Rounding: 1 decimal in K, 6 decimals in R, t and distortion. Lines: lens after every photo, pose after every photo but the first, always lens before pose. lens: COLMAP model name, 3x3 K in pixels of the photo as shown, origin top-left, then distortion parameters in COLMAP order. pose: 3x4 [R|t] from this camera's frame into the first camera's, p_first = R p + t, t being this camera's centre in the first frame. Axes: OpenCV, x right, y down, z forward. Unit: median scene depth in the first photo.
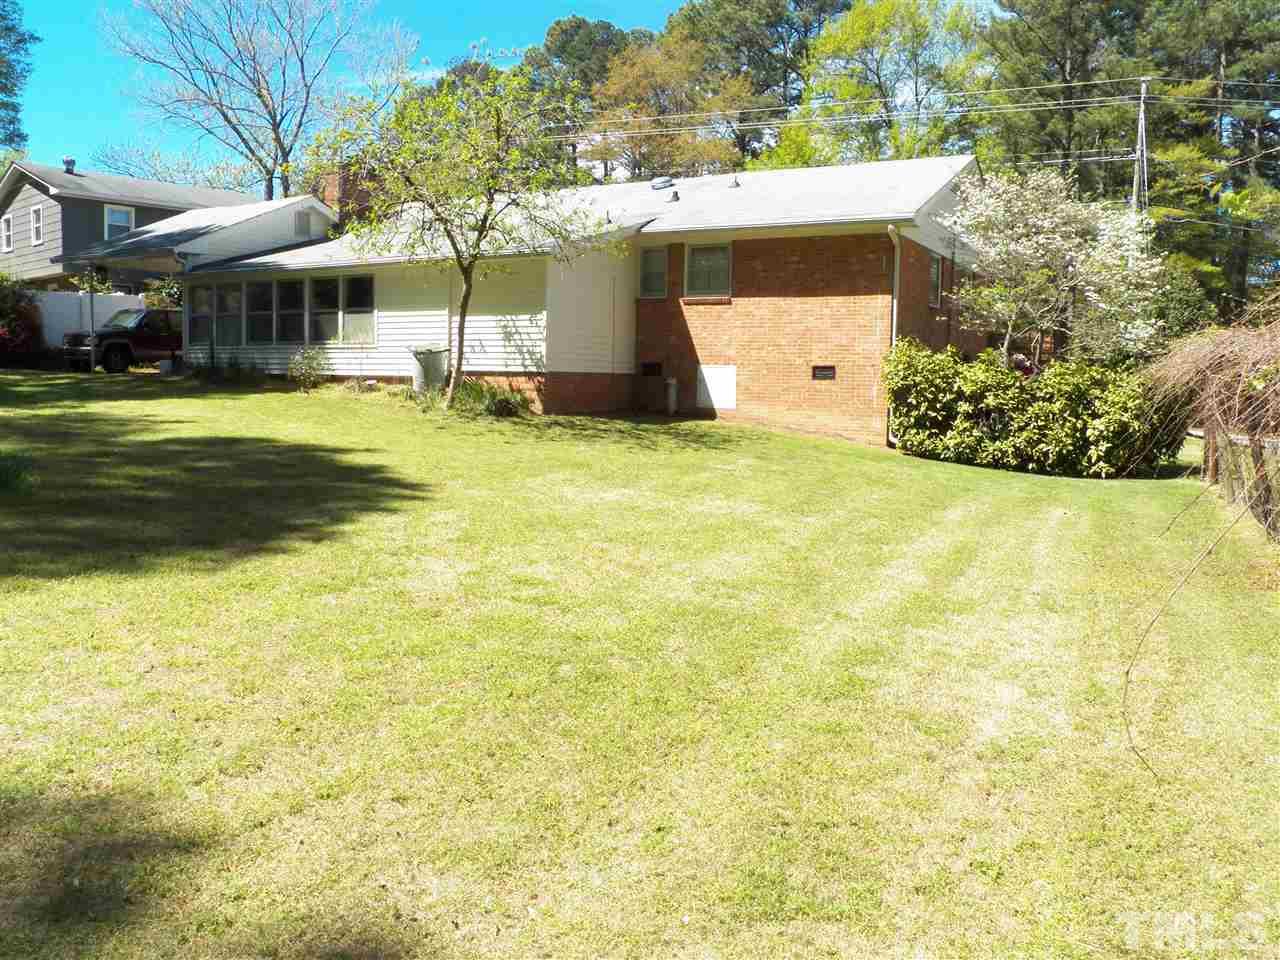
lens RADIAL K [[1050.3, 0, 639.4], [0, 1050.3, 482.7], [0, 0, 1]] dist [-0.136492, 0.097194]
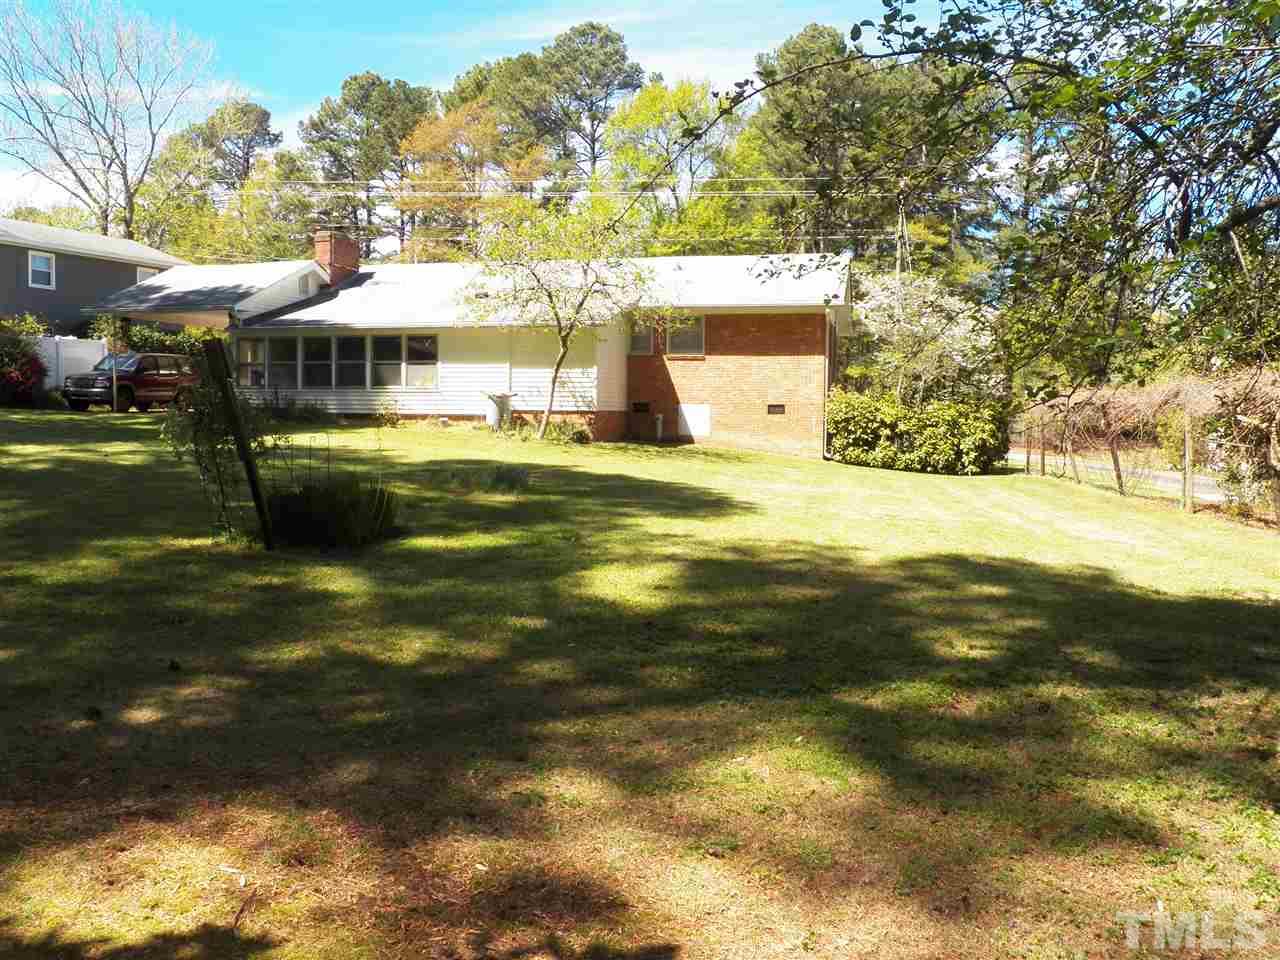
lens RADIAL K [[1050.3, 0, 640.9], [0, 1050.3, 477.8], [0, 0, 1]] dist [-0.136492, 0.097194]
pose [[0.954341, -0.027869, 0.297416, -0.439230], [0.037449, 0.998946, -0.026558, 0.019422], [-0.296362, 0.036483, 0.954379, -0.313147]]
